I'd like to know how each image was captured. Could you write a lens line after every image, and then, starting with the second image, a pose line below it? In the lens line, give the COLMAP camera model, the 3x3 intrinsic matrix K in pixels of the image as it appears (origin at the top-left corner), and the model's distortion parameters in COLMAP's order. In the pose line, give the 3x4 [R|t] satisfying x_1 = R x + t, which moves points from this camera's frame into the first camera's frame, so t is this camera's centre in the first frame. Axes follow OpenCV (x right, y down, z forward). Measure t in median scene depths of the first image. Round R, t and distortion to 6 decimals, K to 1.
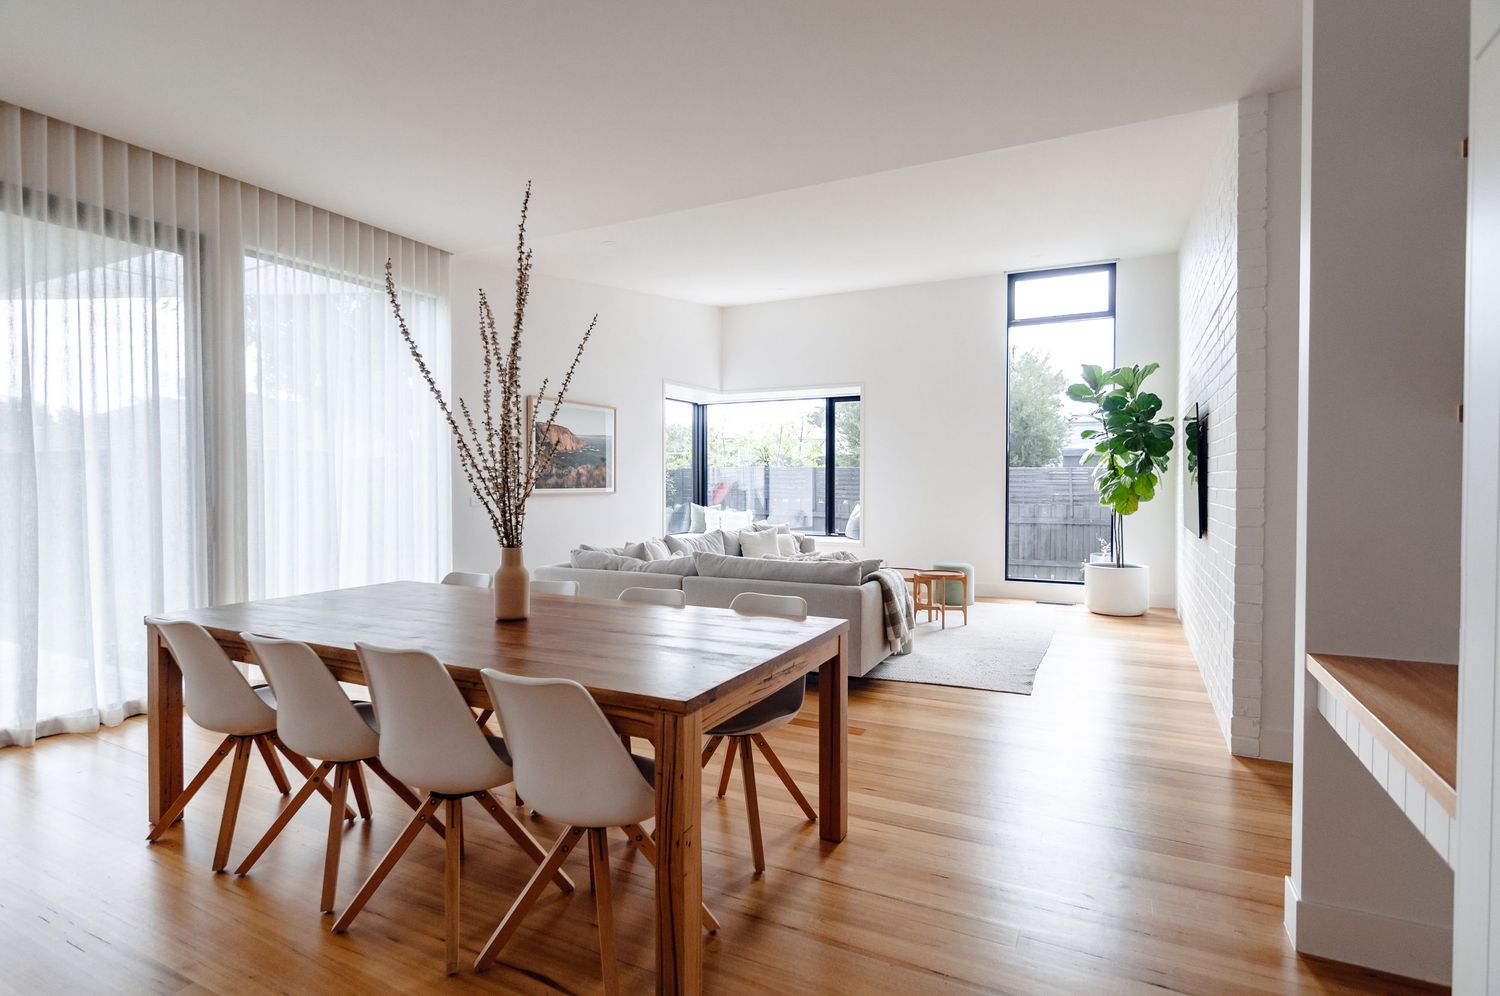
lens RADIAL K [[763.2, 0, 750.0], [0, 763.2, 498.0], [0, 0, 1]] dist [-0.000432, -0.000092]
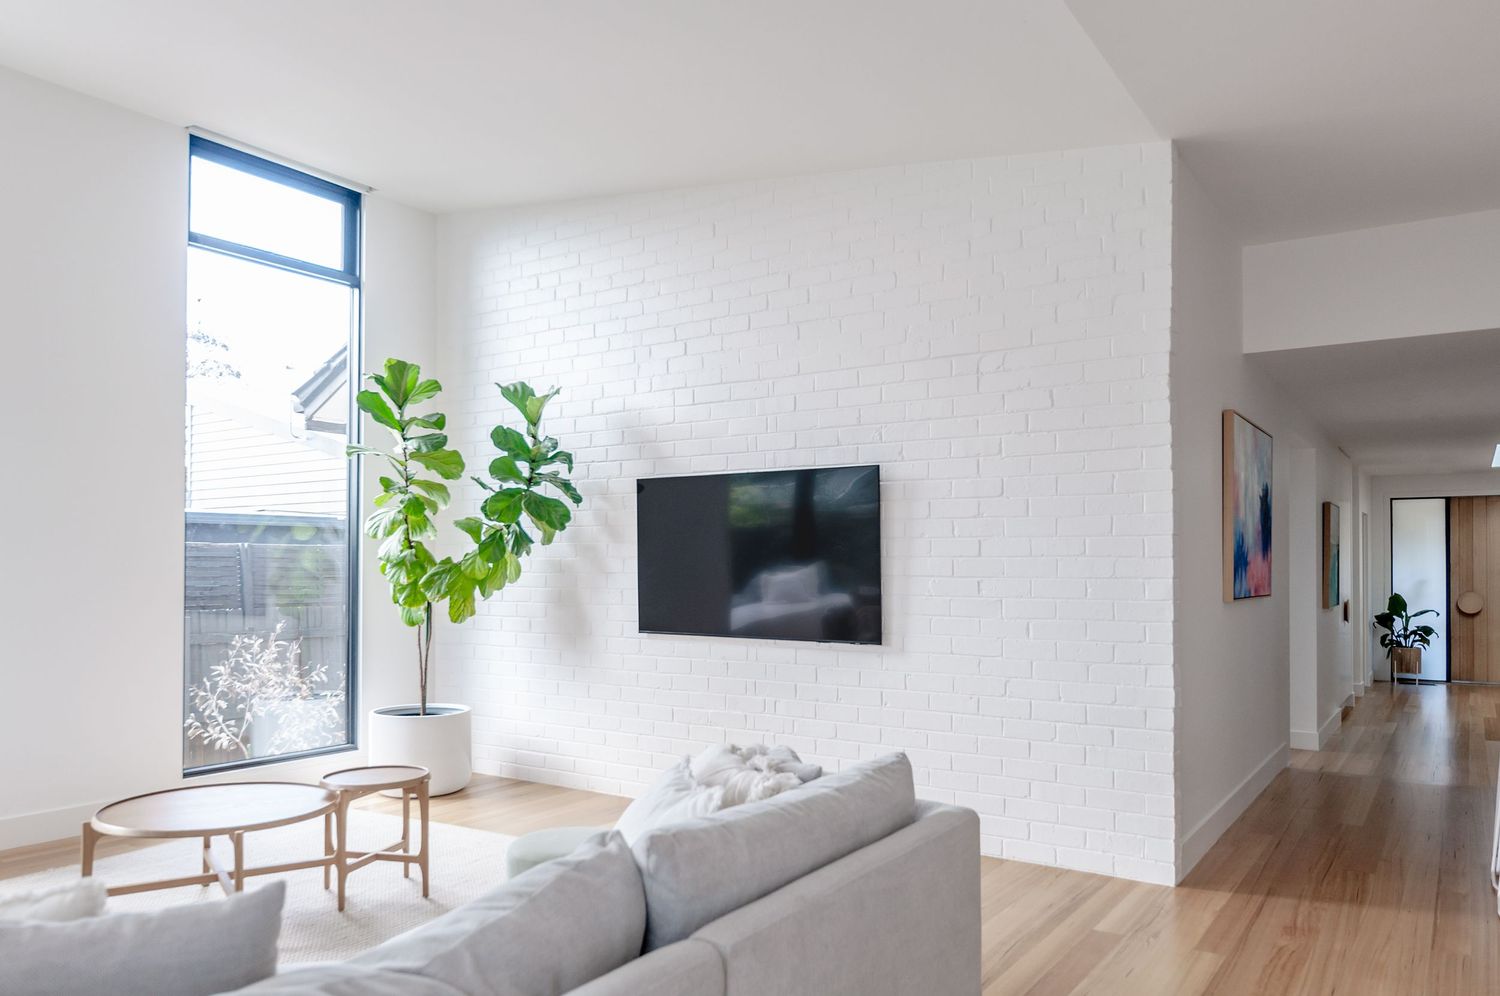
lens RADIAL K [[1054.6, 0, 746.8], [0, 1054.6, 532.8], [0, 0, 1]] dist [-0.000474, 0.000563]
pose [[0.123361, 0.018512, 0.992189, -0.287802], [0.013006, 0.999710, -0.020269, -0.023675], [-0.992277, 0.015405, 0.123085, 0.595370]]
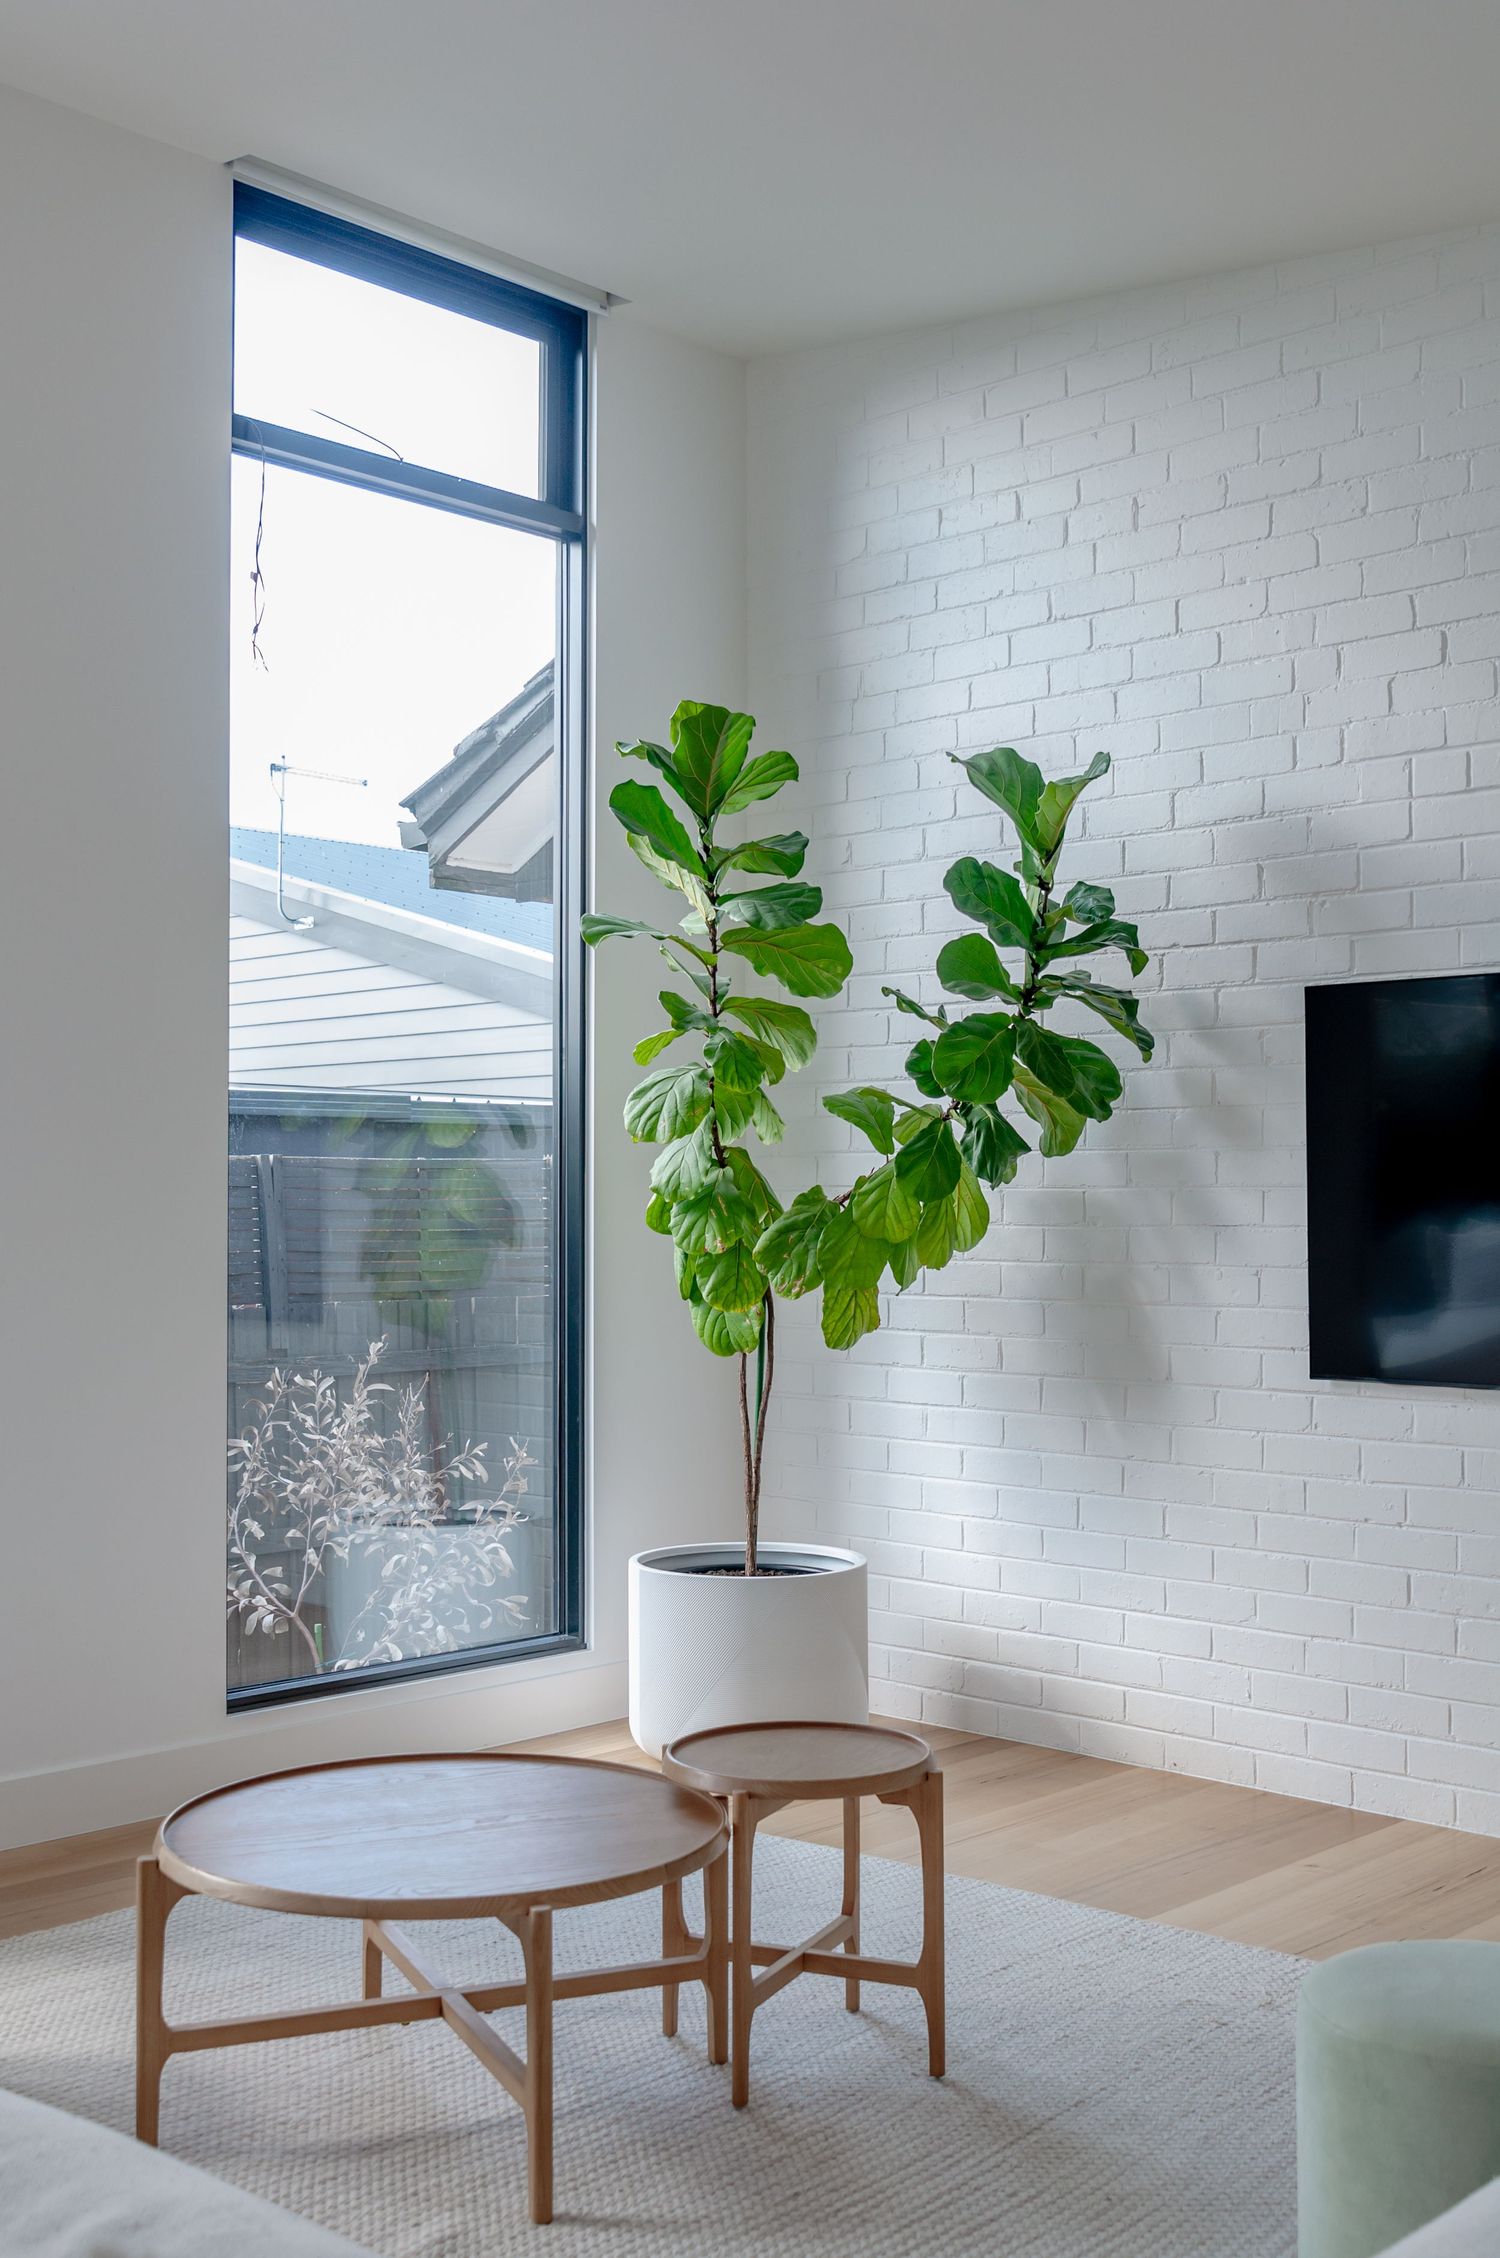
lens RADIAL K [[2334.4, 0, 750.0], [0, 2334.4, 1129.0], [0, 0, 1]] dist [-0.004403, -0.003225]
pose [[0.288122, 0.017364, 0.957436, -0.221777], [0.015729, 0.999615, -0.022862, -0.025943], [-0.957464, 0.021647, 0.287738, 0.724455]]
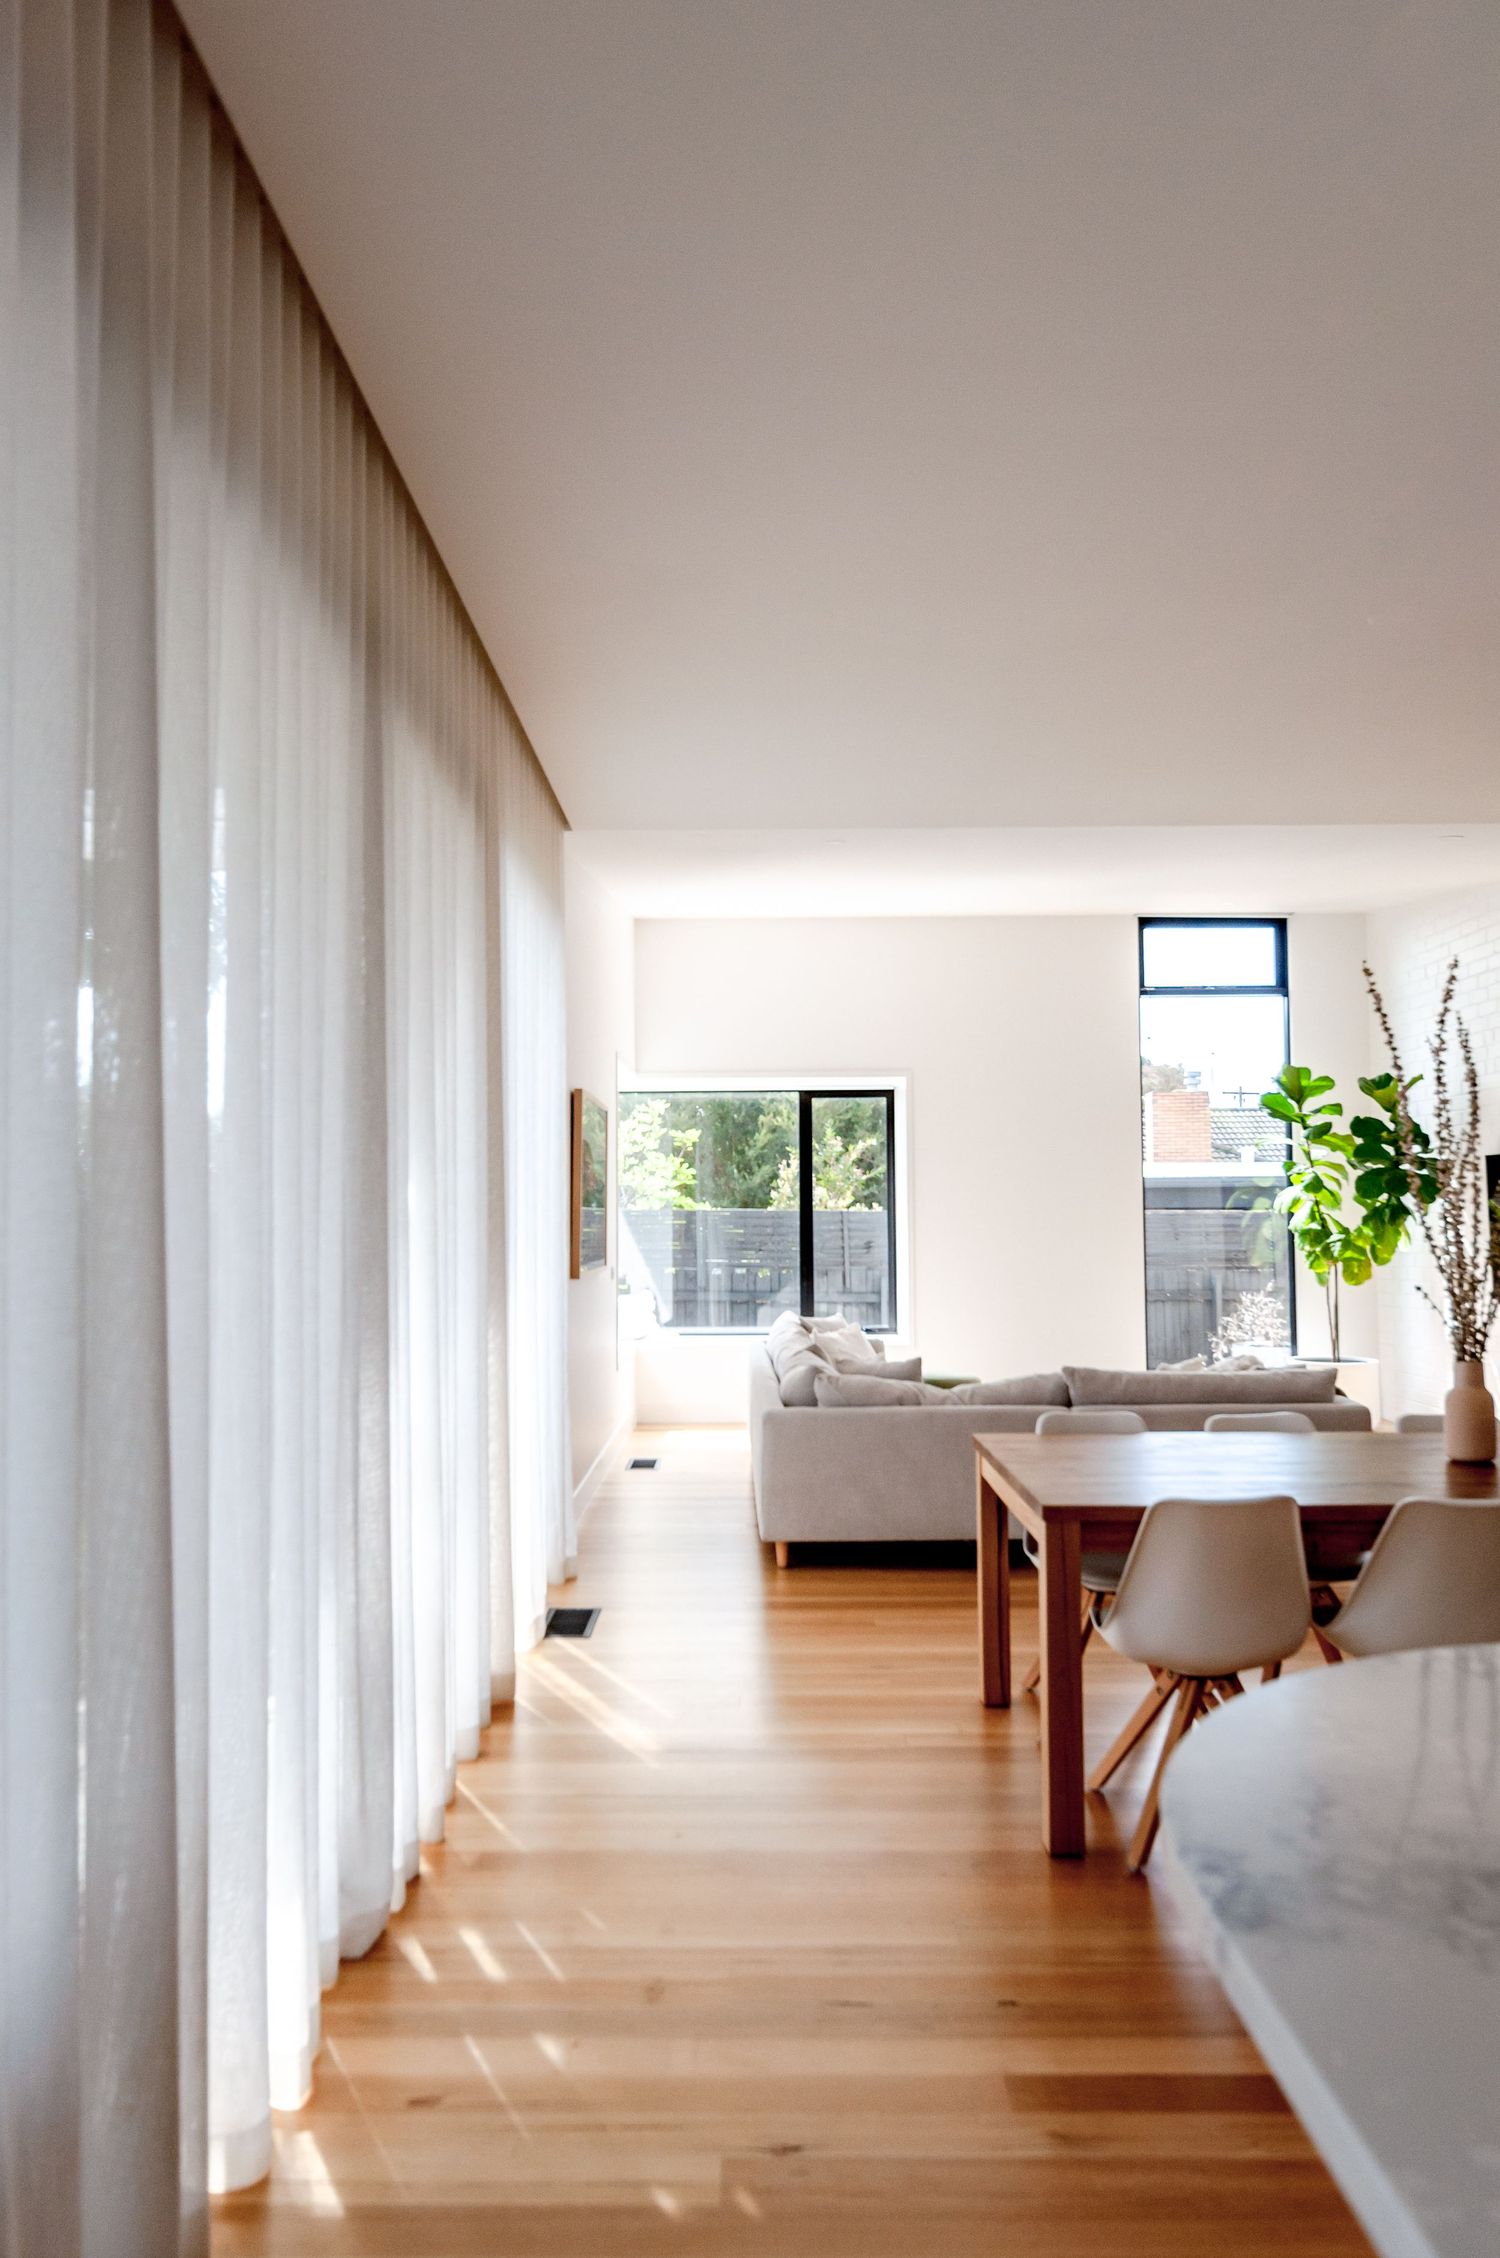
lens RADIAL K [[1587.6, 0, 750.0], [0, 1587.6, 1129.0], [0, 0, 1]] dist [-0.000474, 0.000563]
pose [[0.891865, 0.009279, 0.452207, -0.603944], [0.021032, 0.997857, -0.061956, -0.035142], [-0.451813, 0.064767, 0.889759, -0.058721]]
